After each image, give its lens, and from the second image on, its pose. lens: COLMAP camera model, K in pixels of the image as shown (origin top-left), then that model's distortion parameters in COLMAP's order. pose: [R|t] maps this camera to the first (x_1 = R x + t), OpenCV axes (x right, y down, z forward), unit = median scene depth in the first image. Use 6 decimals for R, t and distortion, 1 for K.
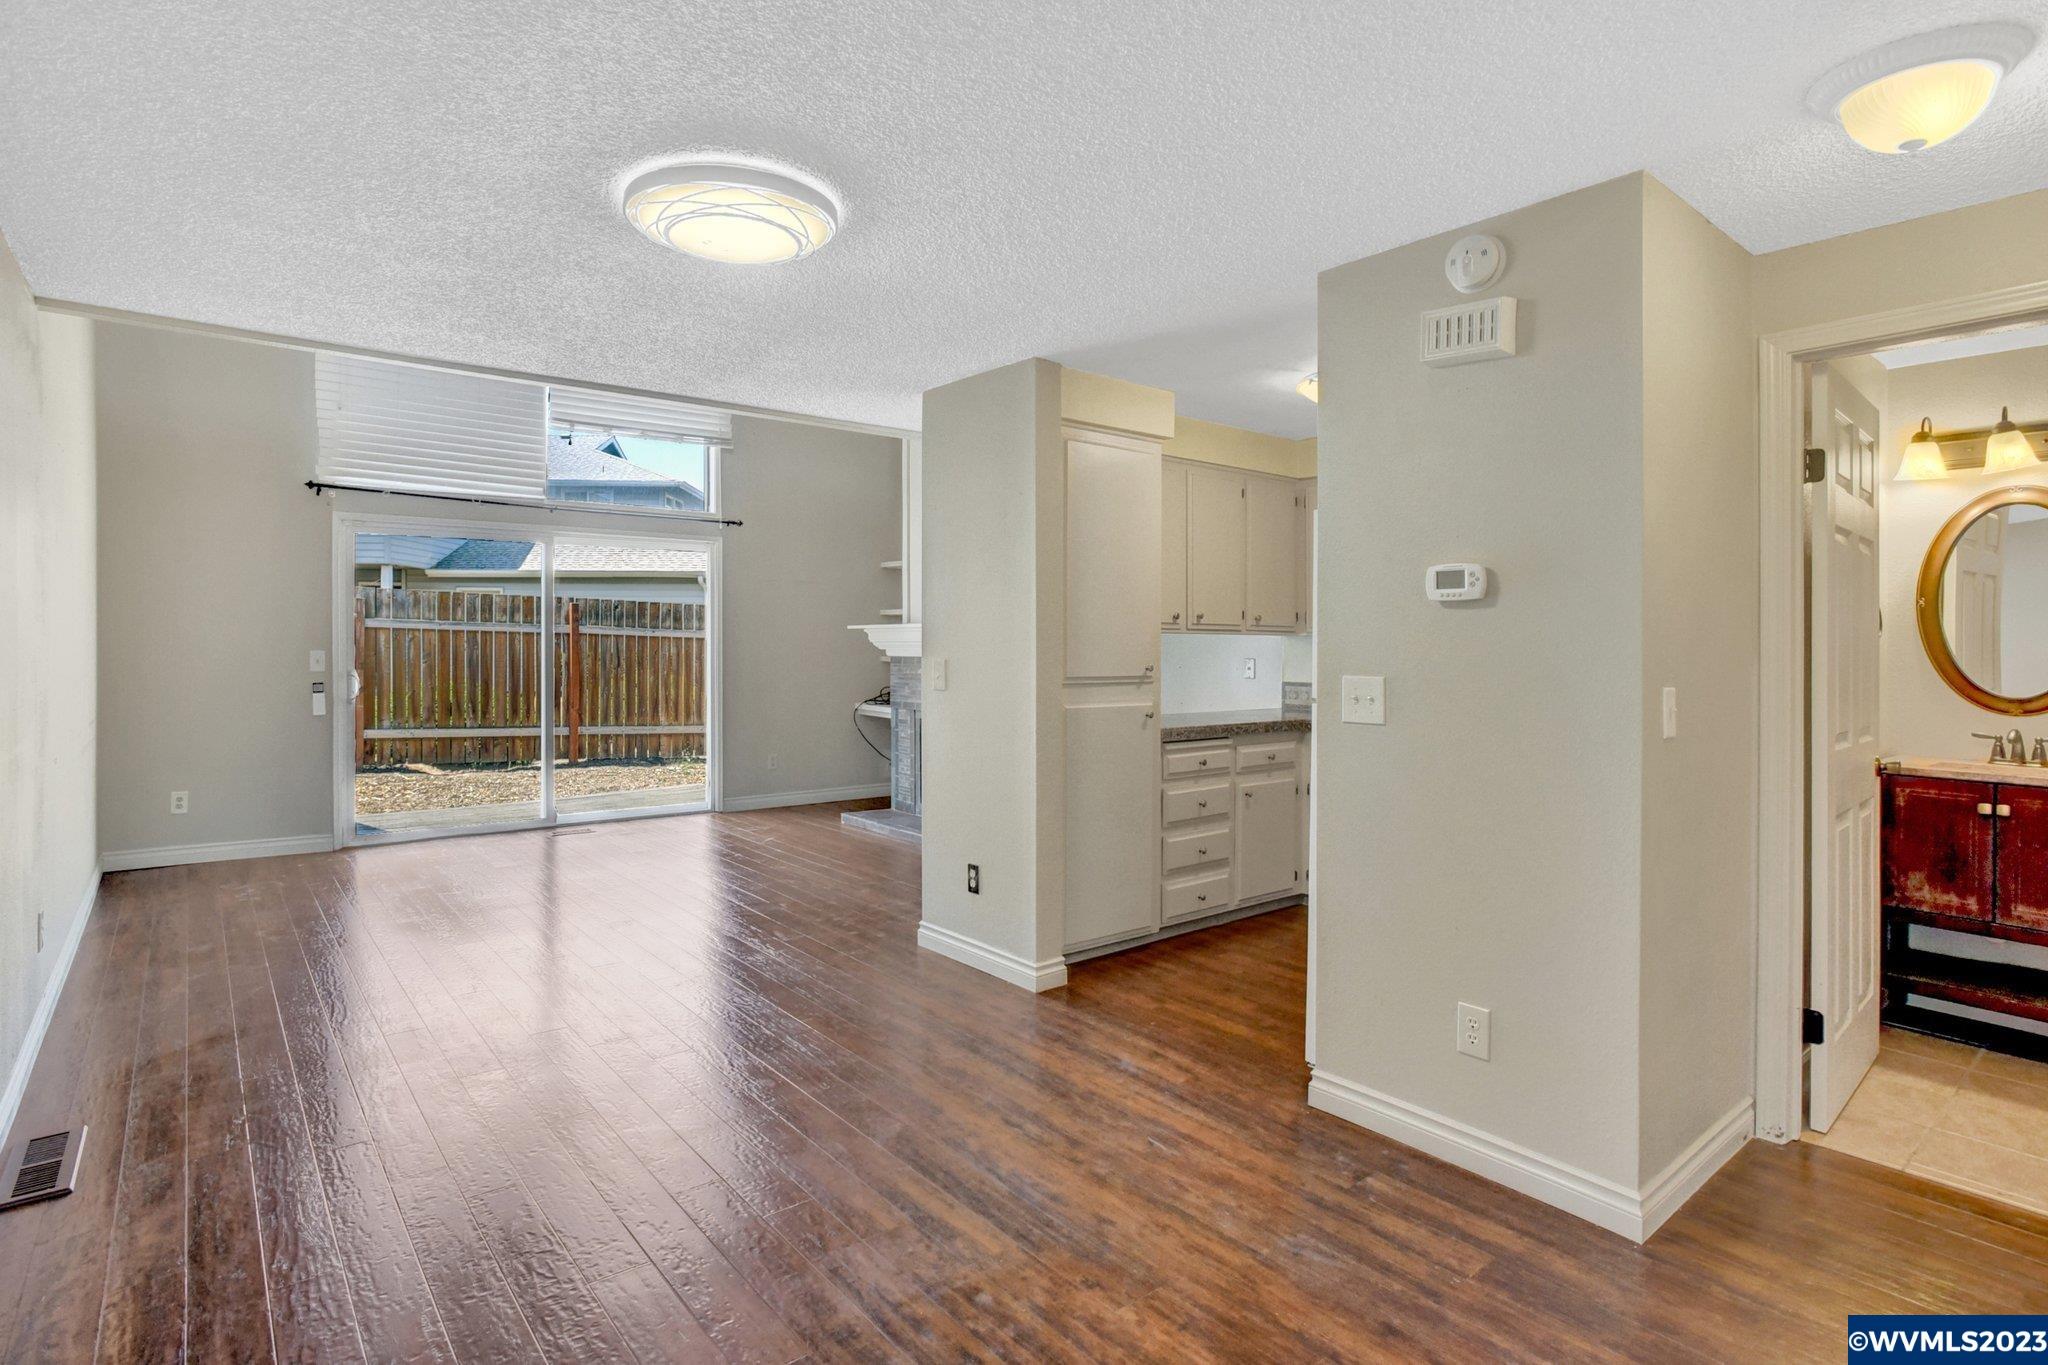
lens RADIAL K [[1007.0, 0, 1024.0], [0, 1007.0, 682.5], [0, 0, 1]] dist [-0.071633, 0.024520]
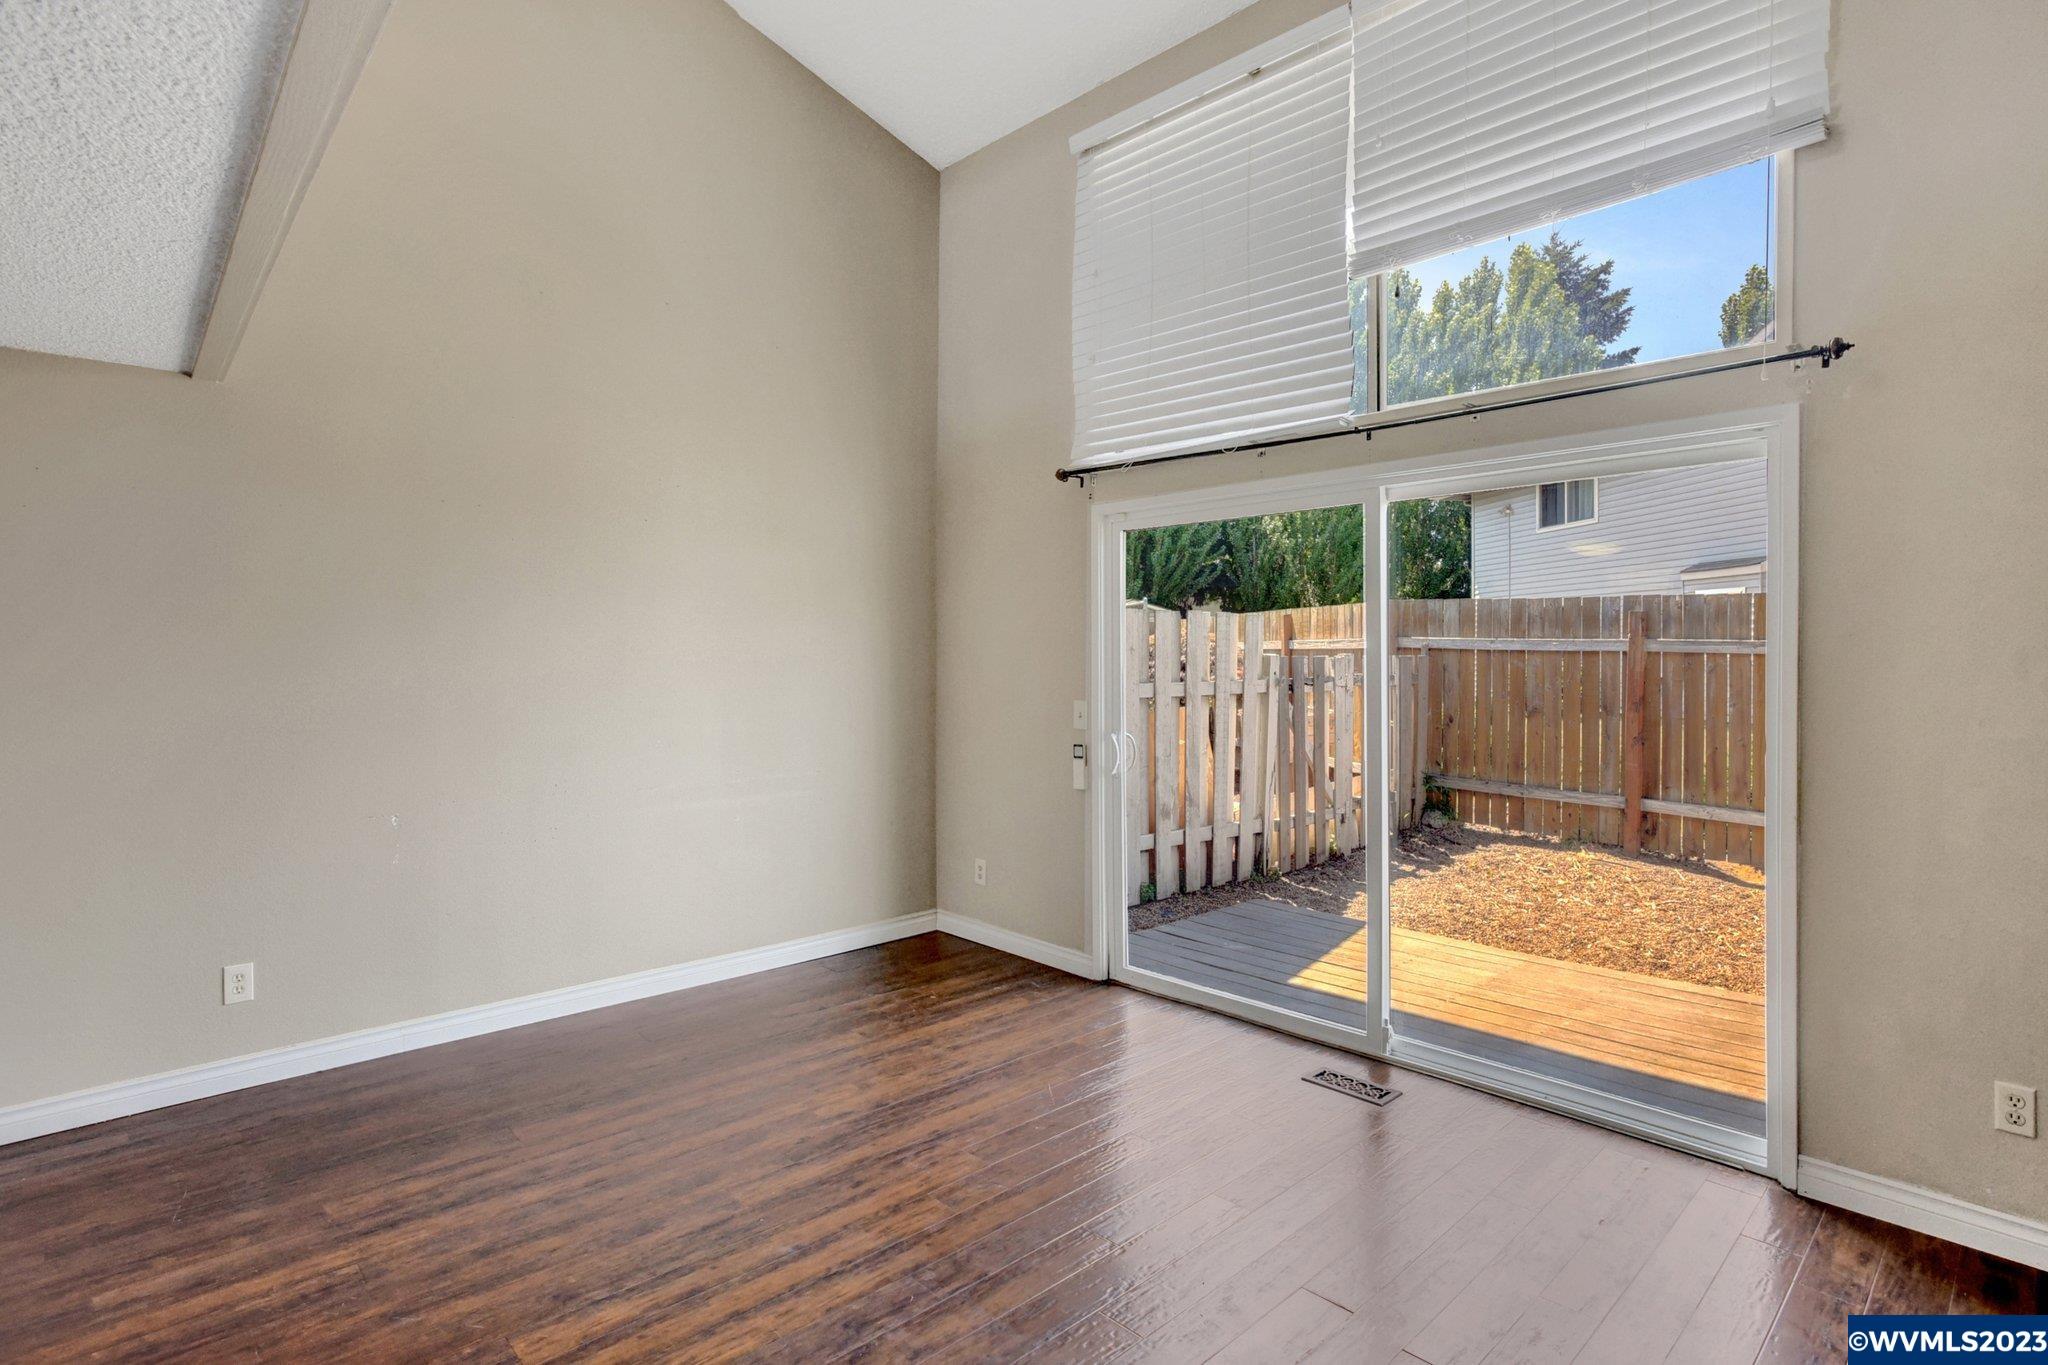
lens RADIAL K [[1040.4, 0, 1024.1], [0, 1040.4, 670.8], [0, 0, 1]] dist [-0.067005, 0.030891]
pose [[0.059705, 0.005583, -0.998200, 0.025575], [-0.033728, 0.999425, 0.003573, -0.029302], [0.997646, 0.033454, 0.059859, 0.479316]]
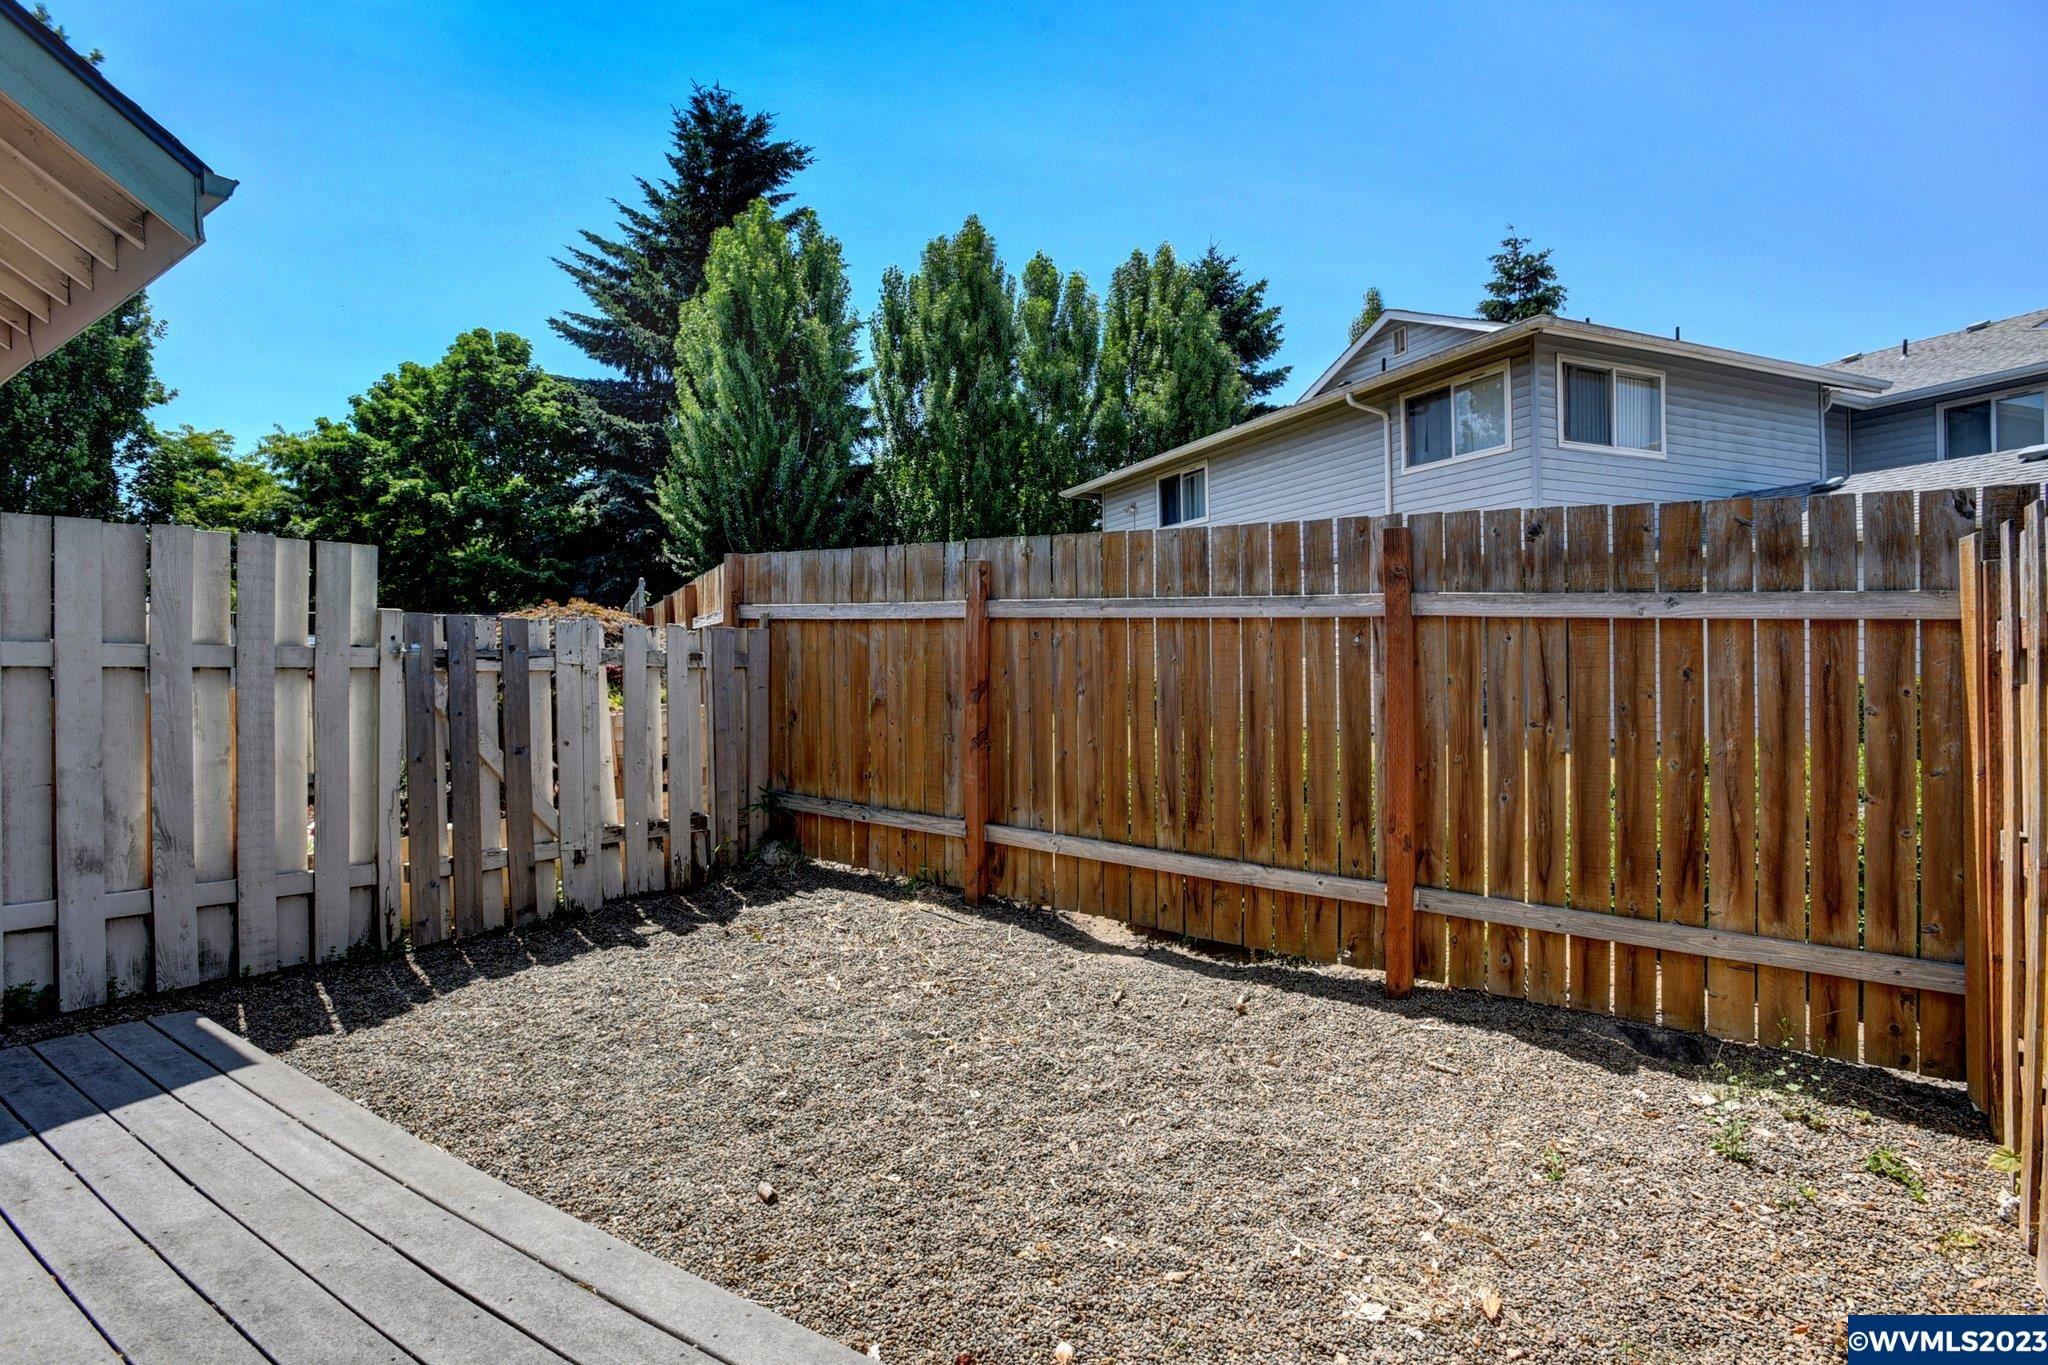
lens RADIAL K [[1007.0, 0, 1024.0], [0, 1007.0, 682.5], [0, 0, 1]] dist [-0.071633, 0.024520]
pose [[0.279466, 0.002754, -0.960152, -0.165309], [-0.039908, 0.999165, -0.008749, -0.019377], [0.959326, 0.040762, 0.279342, 0.815992]]
